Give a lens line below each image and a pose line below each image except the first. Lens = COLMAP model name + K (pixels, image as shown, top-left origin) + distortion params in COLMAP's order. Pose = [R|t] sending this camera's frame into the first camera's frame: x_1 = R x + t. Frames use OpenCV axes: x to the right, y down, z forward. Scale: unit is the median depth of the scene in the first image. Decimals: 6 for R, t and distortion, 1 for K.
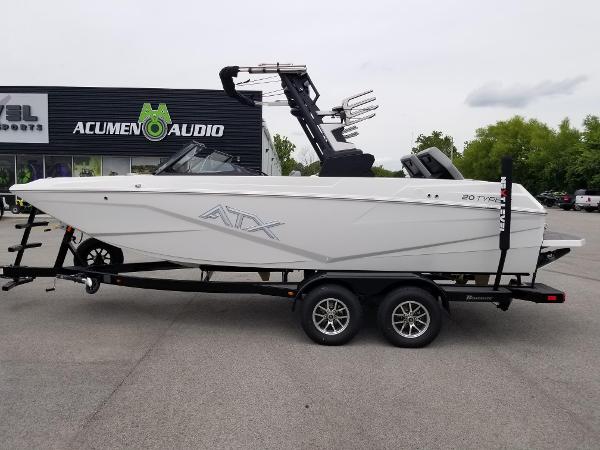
lens RADIAL K [[471.4, 0, 300.0], [0, 471.4, 225.0], [0, 0, 1]] dist [0.068512, -0.113367]
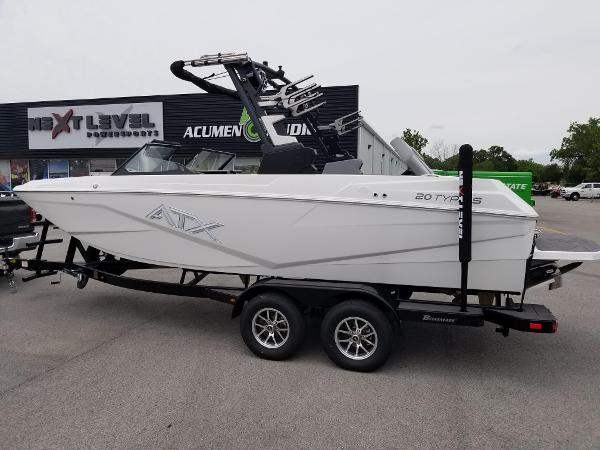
lens RADIAL K [[471.4, 0, 300.0], [0, 471.4, 225.0], [0, 0, 1]] dist [0.068512, -0.113367]
pose [[0.958255, 0.014010, -0.285573, 0.327362], [-0.012581, 0.999897, 0.006836, -0.009909], [0.285639, -0.002958, 0.958333, 0.126192]]
